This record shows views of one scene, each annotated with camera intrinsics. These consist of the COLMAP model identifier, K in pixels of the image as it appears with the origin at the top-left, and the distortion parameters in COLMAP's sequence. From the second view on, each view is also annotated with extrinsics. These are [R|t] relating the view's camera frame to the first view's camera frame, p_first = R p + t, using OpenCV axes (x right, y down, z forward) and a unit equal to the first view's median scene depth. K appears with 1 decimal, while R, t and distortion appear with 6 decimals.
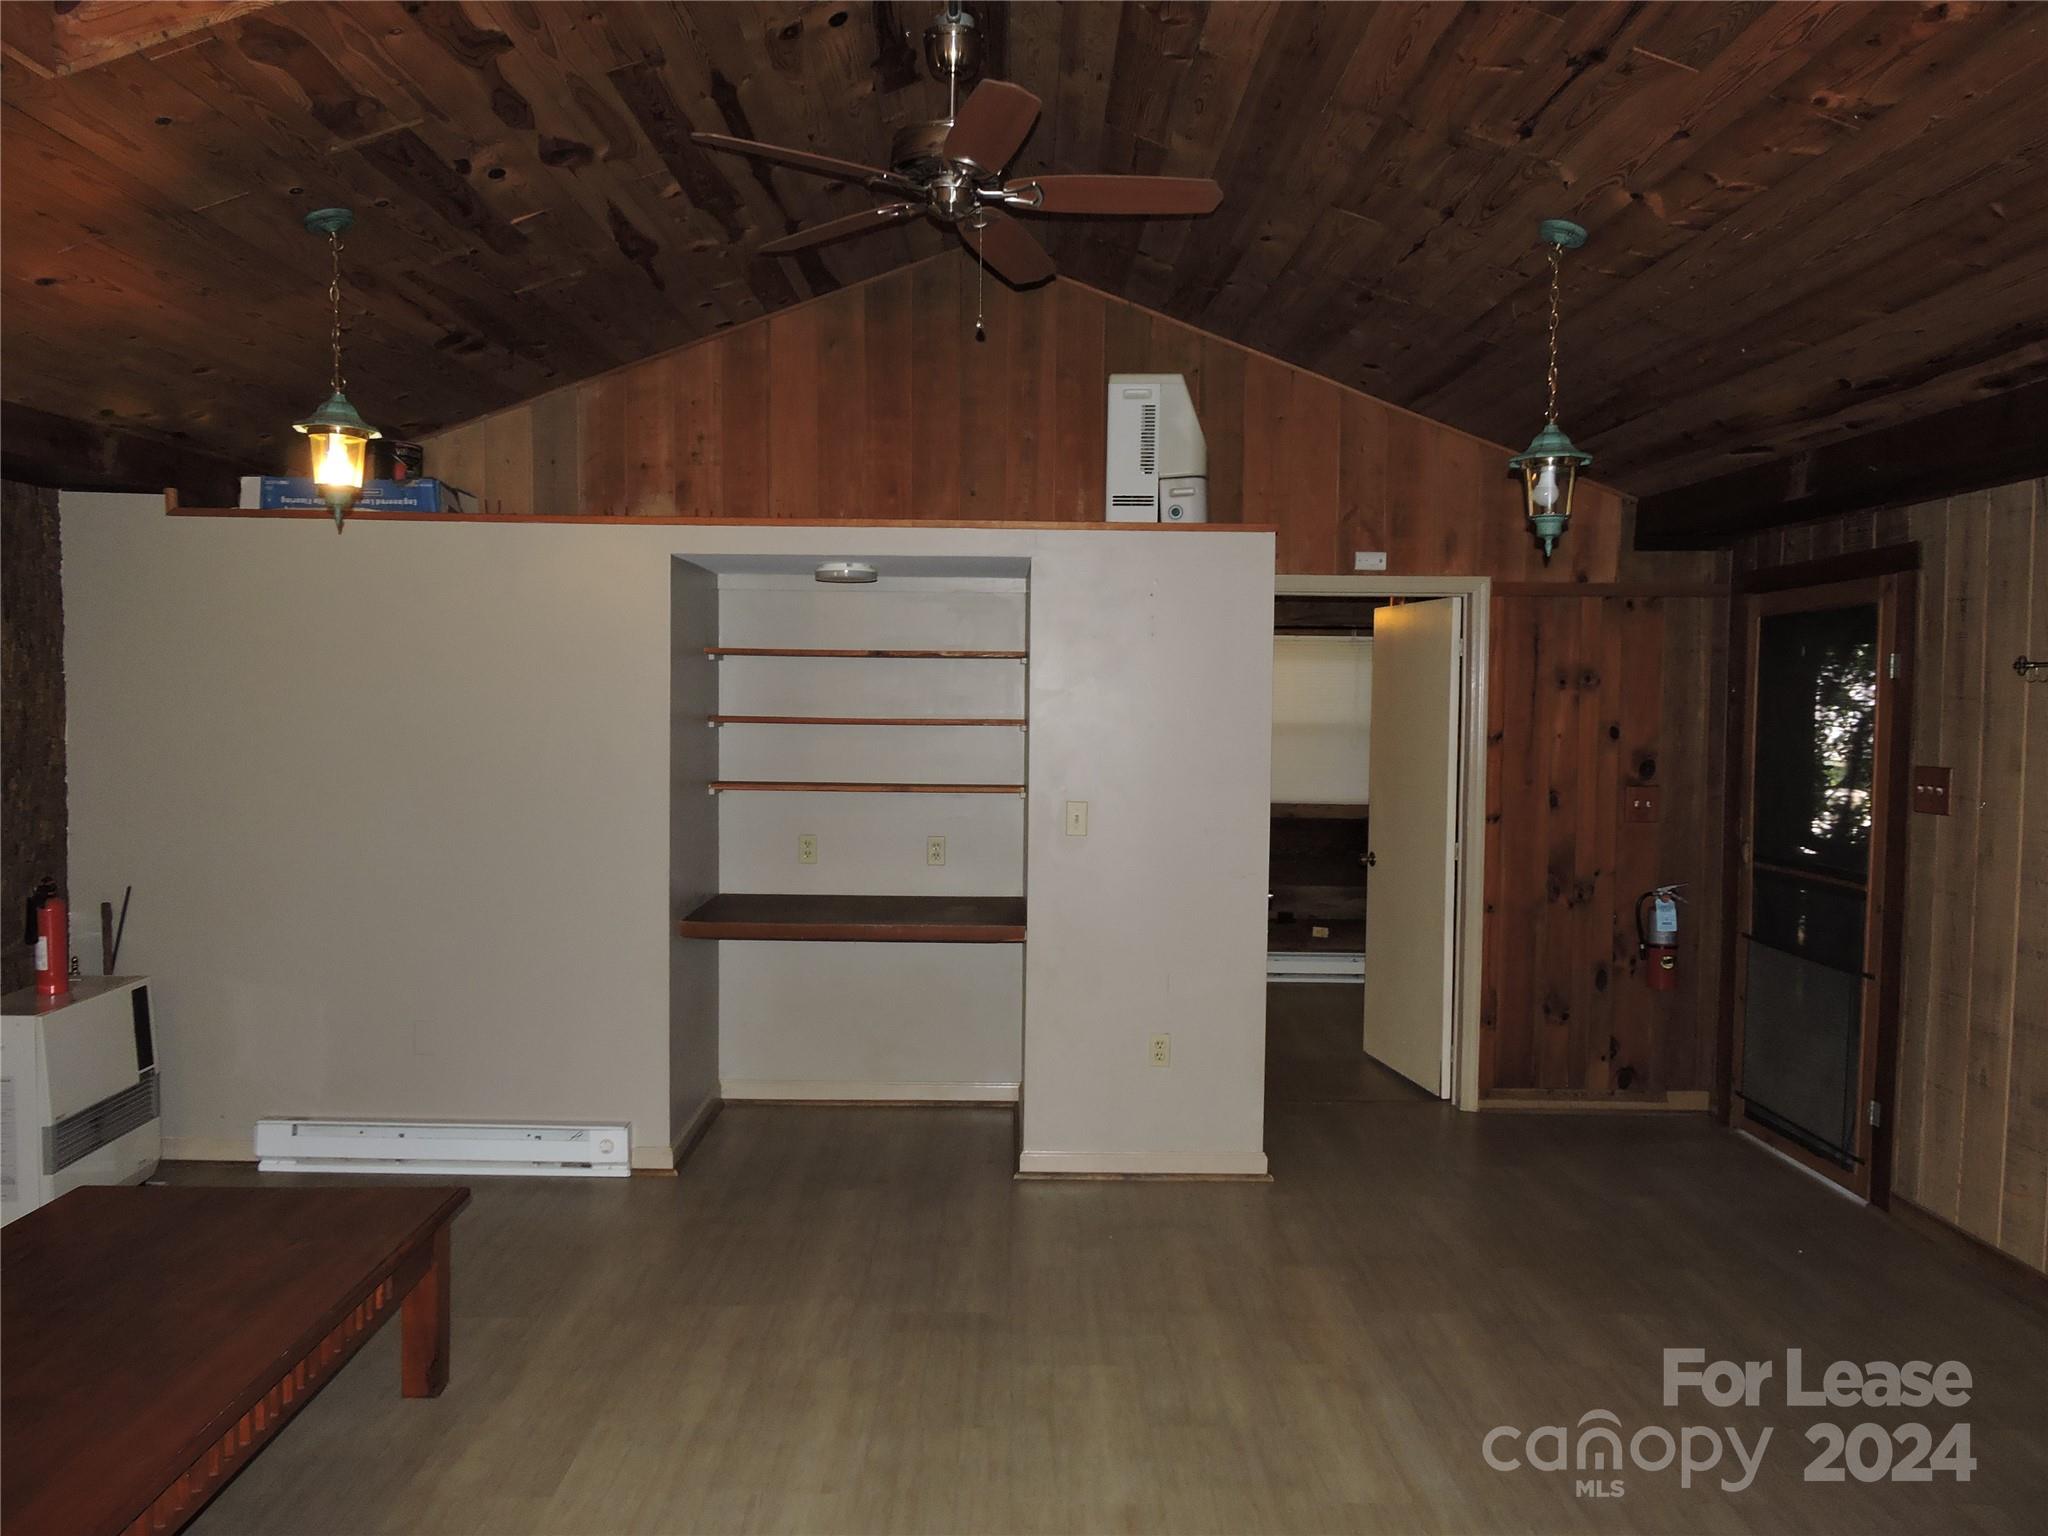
lens RADIAL K [[1460.7, 0, 1026.5], [0, 1460.7, 767.5], [0, 0, 1]] dist [-0.000284, -0.002157]
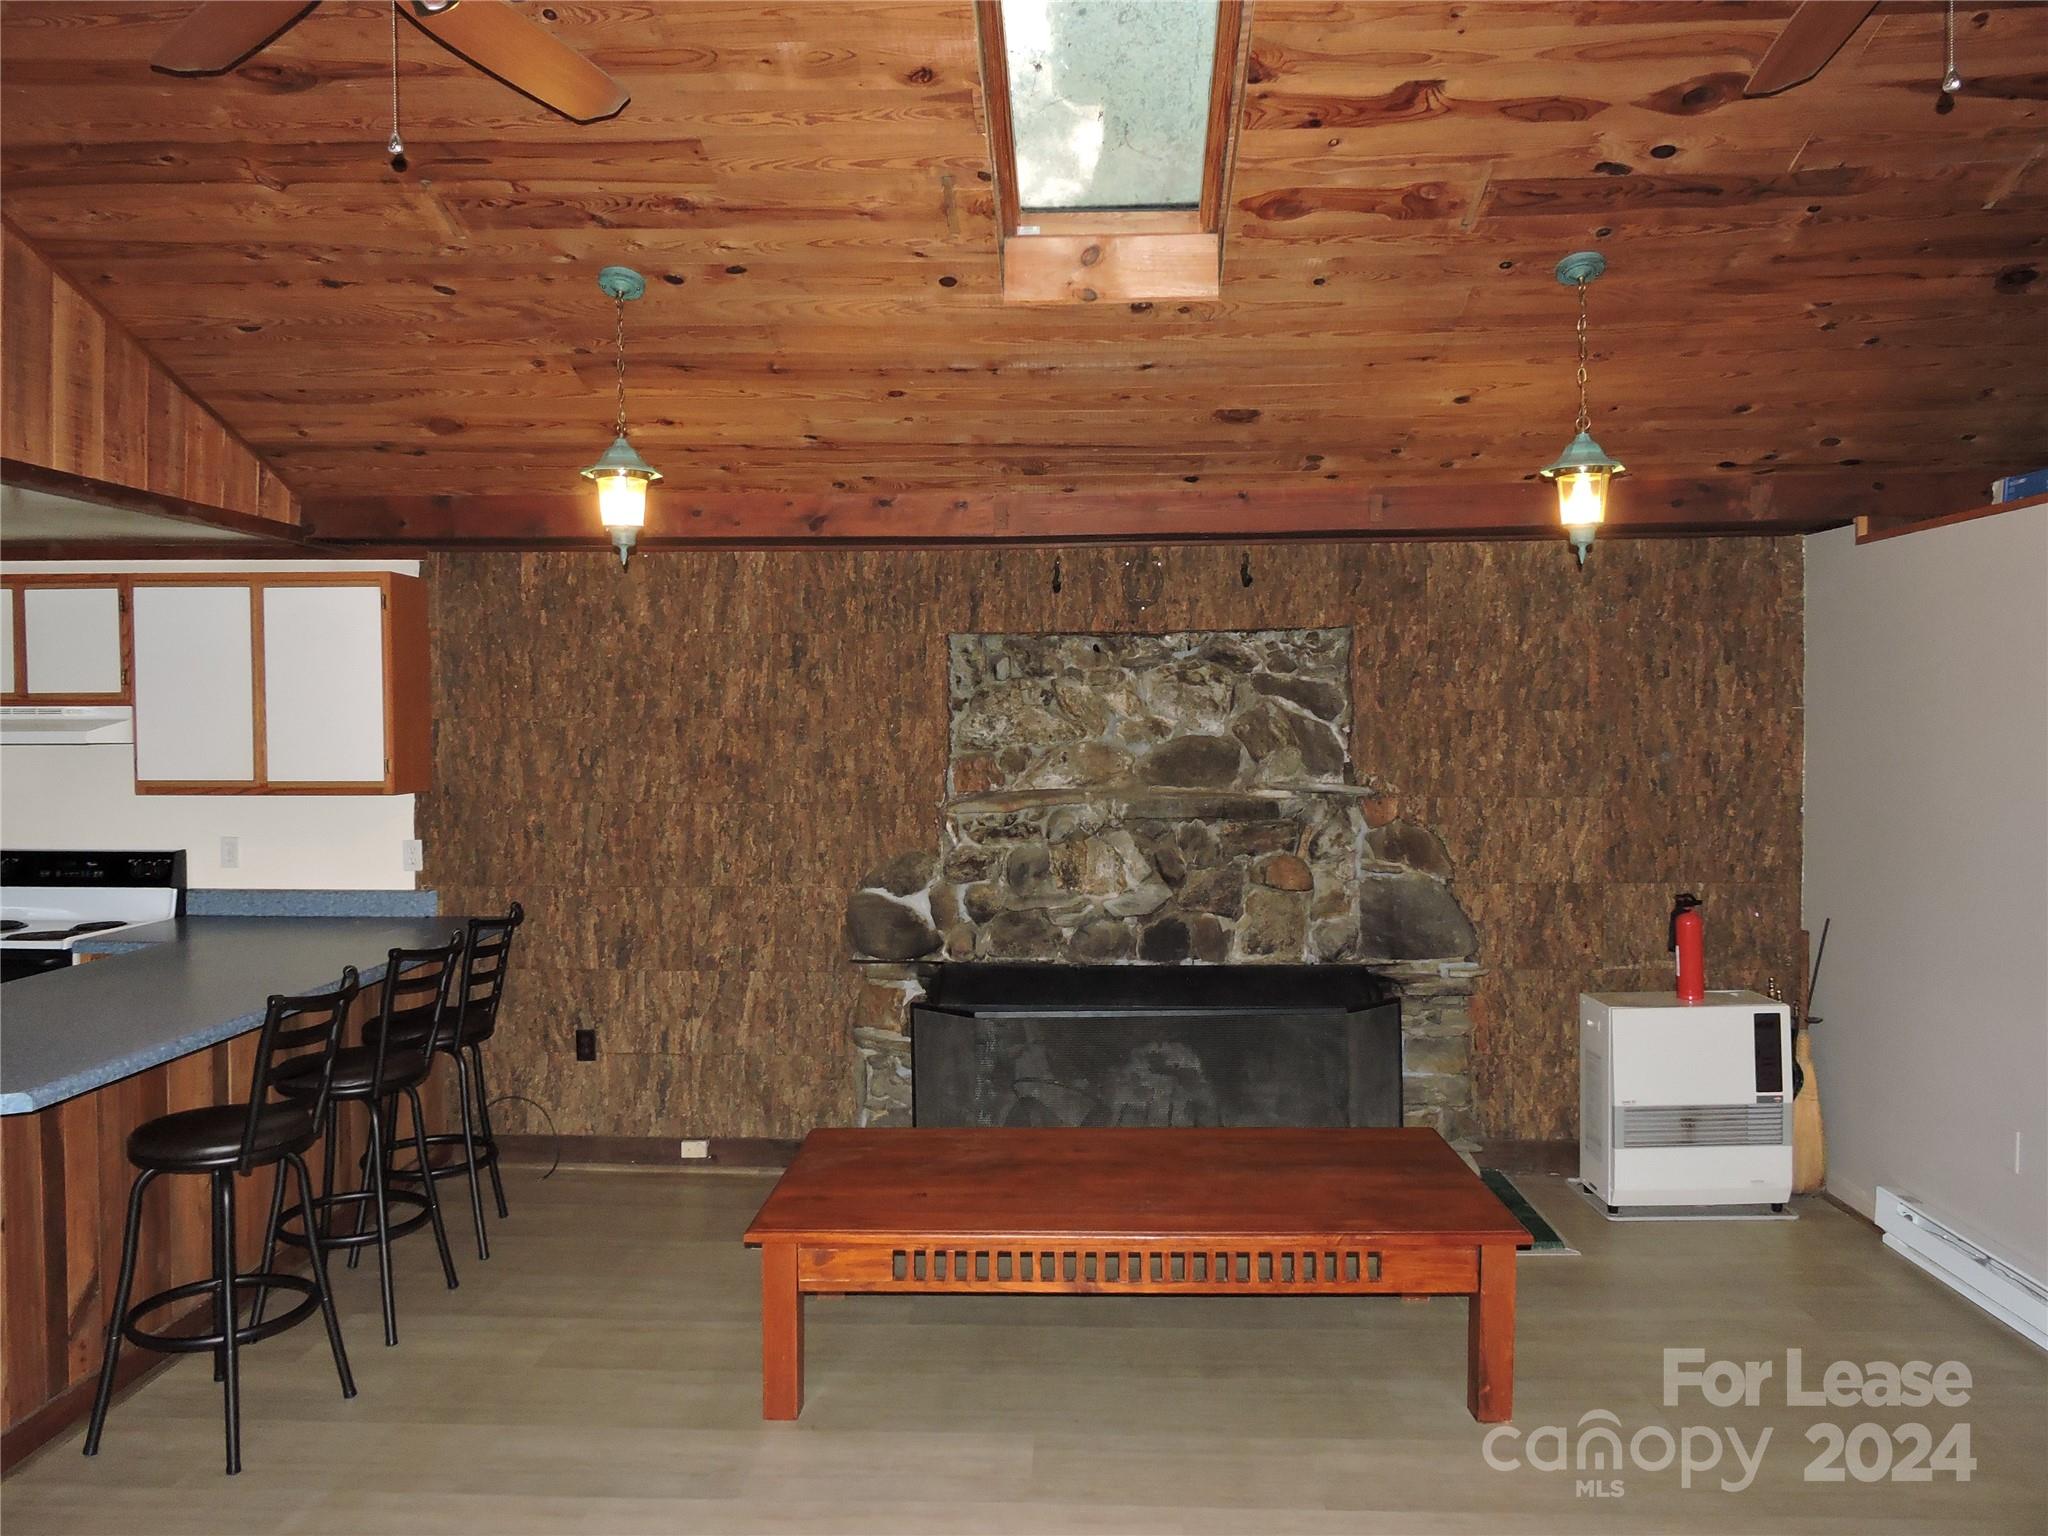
lens RADIAL K [[1460.7, 0, 1023.2], [0, 1460.7, 772.6], [0, 0, 1]] dist [-0.000284, -0.002157]
pose [[-0.056823, 0.023810, -0.998100, 0.684790], [-0.044591, 0.998657, 0.026362, -0.034354], [0.997388, 0.046004, -0.055685, 0.804082]]
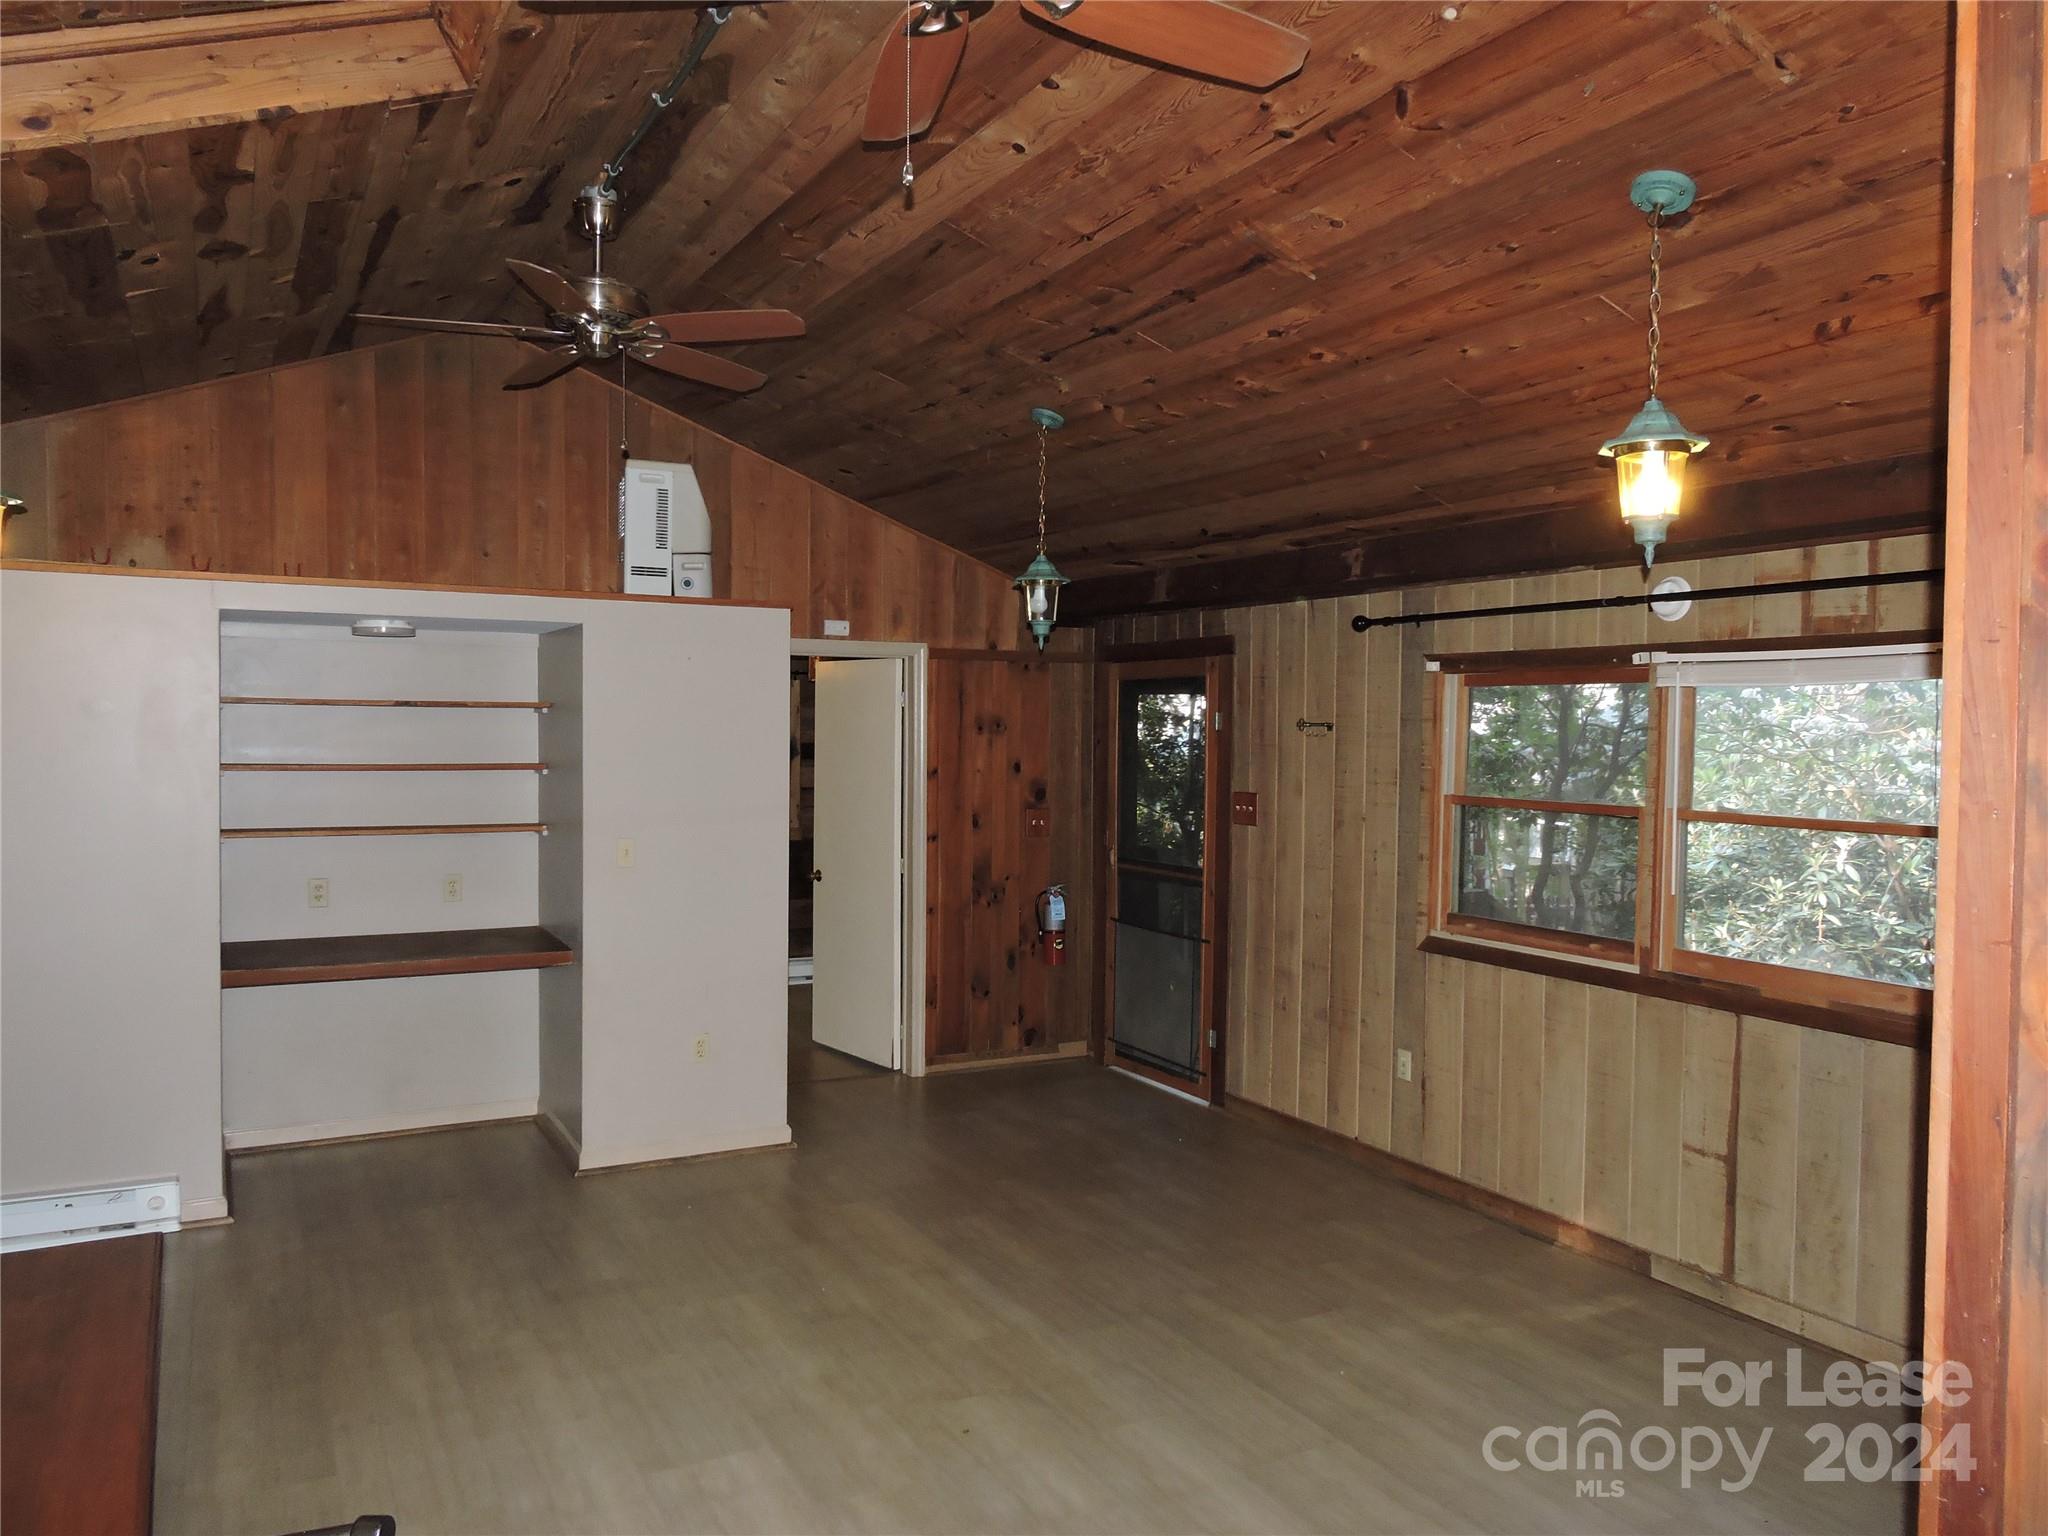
lens RADIAL K [[1460.7, 0, 1016.5], [0, 1460.7, 766.7], [0, 0, 1]] dist [-0.000284, -0.002157]
pose [[0.884407, -0.014475, 0.466491, -0.226587], [0.019515, 0.999792, -0.005976, -0.019643], [-0.466308, 0.014389, 0.884506, -0.152860]]
